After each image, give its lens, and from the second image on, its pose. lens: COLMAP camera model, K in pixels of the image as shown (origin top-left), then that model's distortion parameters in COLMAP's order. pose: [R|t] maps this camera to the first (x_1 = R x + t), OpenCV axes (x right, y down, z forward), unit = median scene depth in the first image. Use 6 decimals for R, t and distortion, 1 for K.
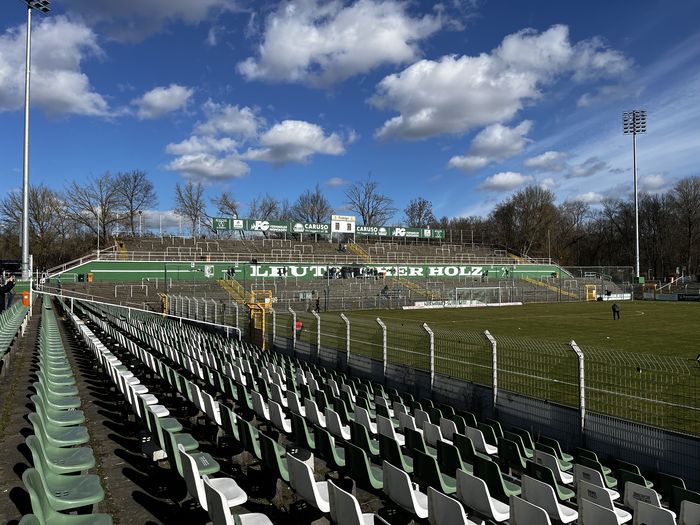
lens RADIAL K [[538.6, 0, 353.4], [0, 538.6, 258.2], [0, 0, 1]] dist [0.039179, -0.036457]
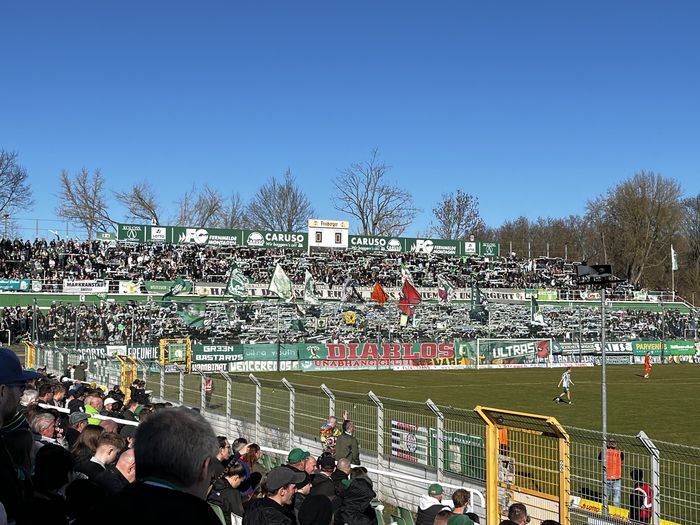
lens RADIAL K [[967.9, 0, 350.2], [0, 967.9, 261.8], [0, 0, 1]] dist [0.056886, 0.000000]
pose [[0.999045, 0.008841, -0.042799, 0.047152], [-0.009719, 0.999746, -0.020344, -0.007194], [0.042609, 0.020741, 0.998877, -0.100565]]
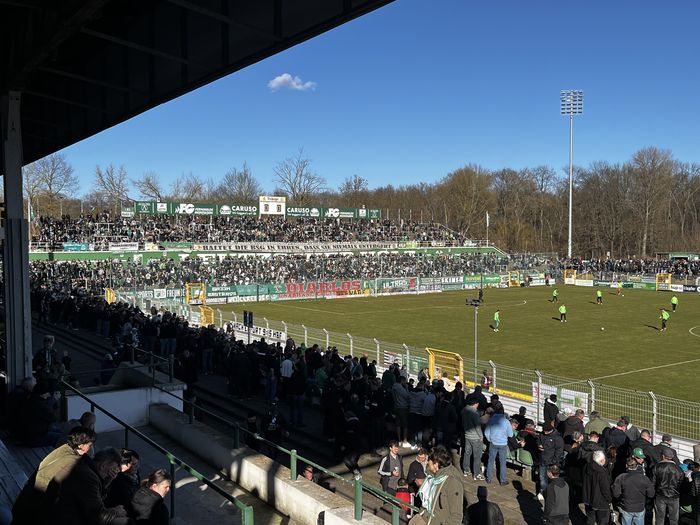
lens RADIAL K [[695.4, 0, 362.4], [0, 695.4, 278.3], [0, 0, 1]] dist [0.014862, 0.000000]
pose [[0.994381, -0.000320, 0.105860, 0.007473], [-0.008997, 0.996122, 0.087526, -0.038293], [-0.105477, -0.087987, 0.990522, -0.213504]]
